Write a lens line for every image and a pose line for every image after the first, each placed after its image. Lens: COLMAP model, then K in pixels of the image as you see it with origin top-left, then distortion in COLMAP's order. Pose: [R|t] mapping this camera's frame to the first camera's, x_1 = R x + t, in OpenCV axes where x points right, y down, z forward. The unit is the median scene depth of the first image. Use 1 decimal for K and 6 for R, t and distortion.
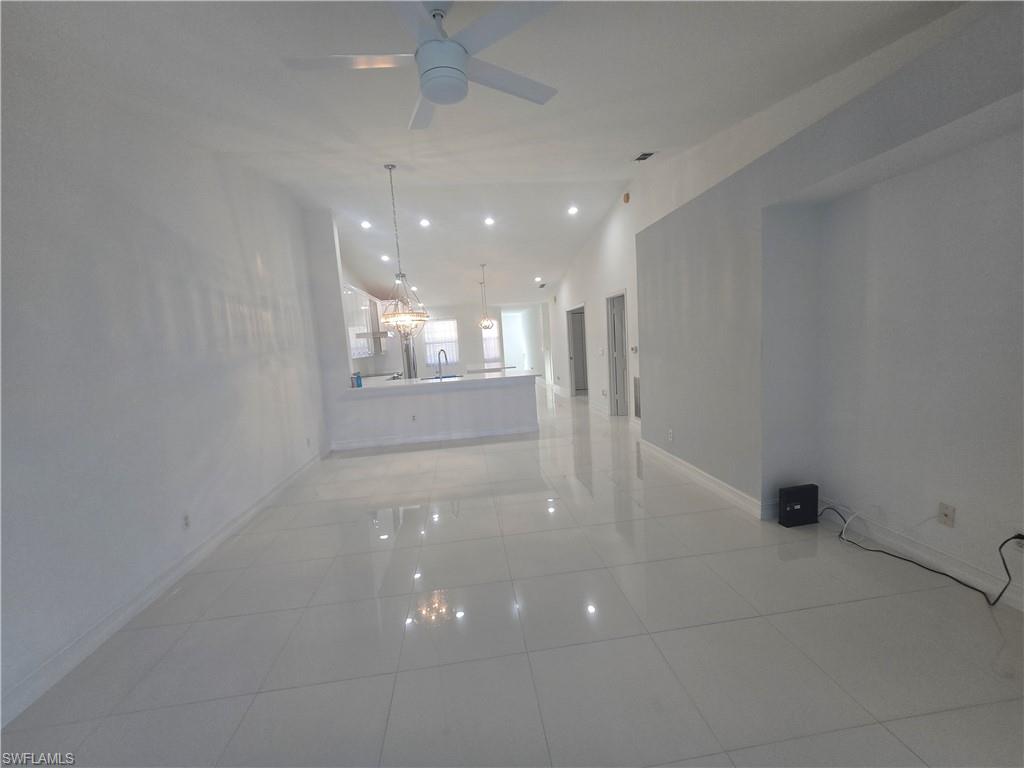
lens RADIAL K [[418.1, 0, 513.0], [0, 418.1, 387.8], [0, 0, 1]] dist [-0.002567, -0.000135]
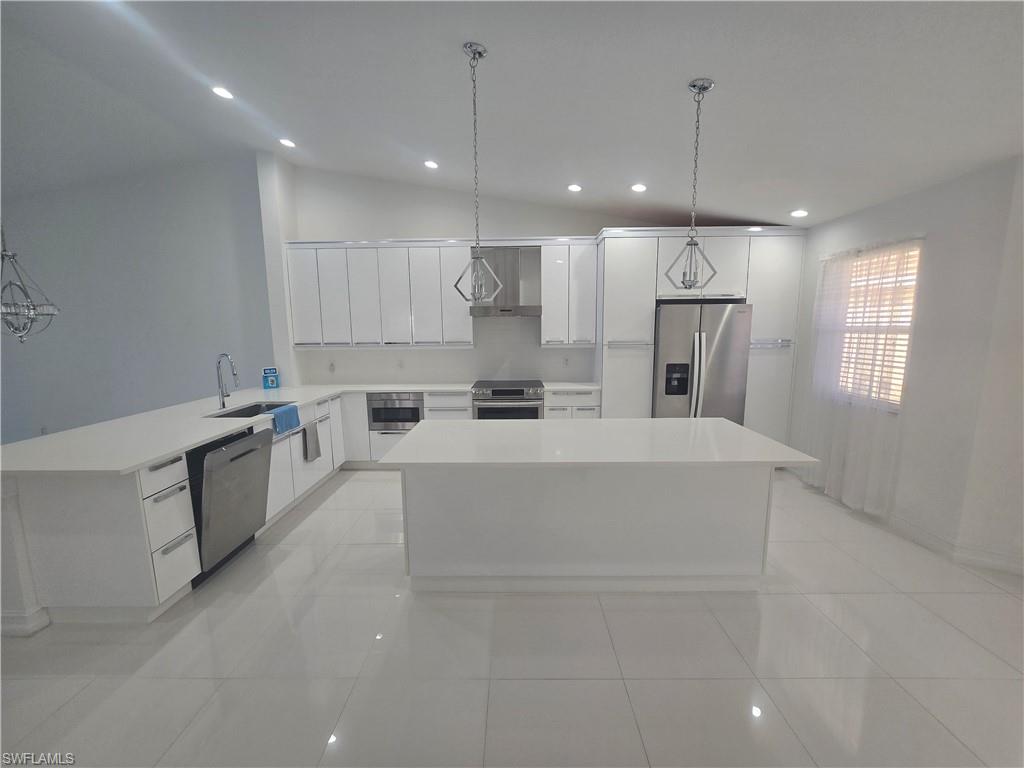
lens RADIAL K [[418.1, 0, 513.0], [0, 418.1, 387.8], [0, 0, 1]] dist [-0.002567, -0.000135]
pose [[-0.142882, 0.197299, -0.969875, 0.170914], [-0.096747, 0.972452, 0.212076, -0.113358], [0.985000, 0.124134, -0.119858, 0.841124]]
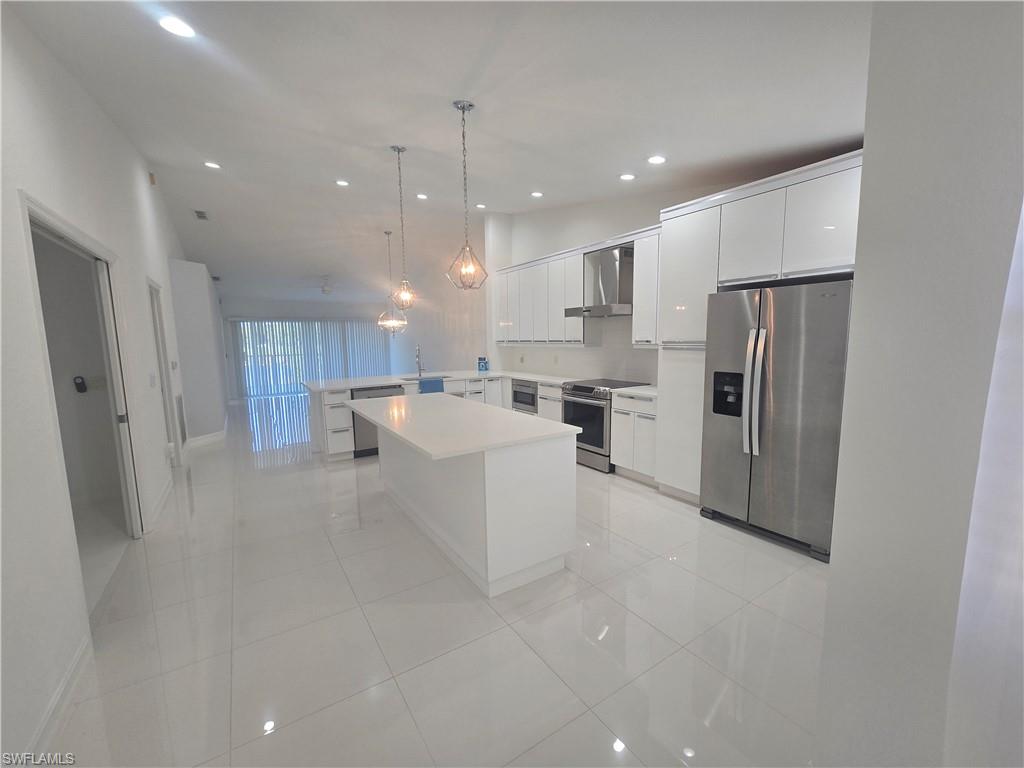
lens RADIAL K [[418.1, 0, 513.0], [0, 418.1, 387.8], [0, 0, 1]] dist [-0.002567, -0.000135]
pose [[-0.891389, 0.115429, -0.438295, 0.028642], [0.004763, 0.969359, 0.245604, -0.127475], [0.453214, 0.216841, -0.864625, 1.115785]]
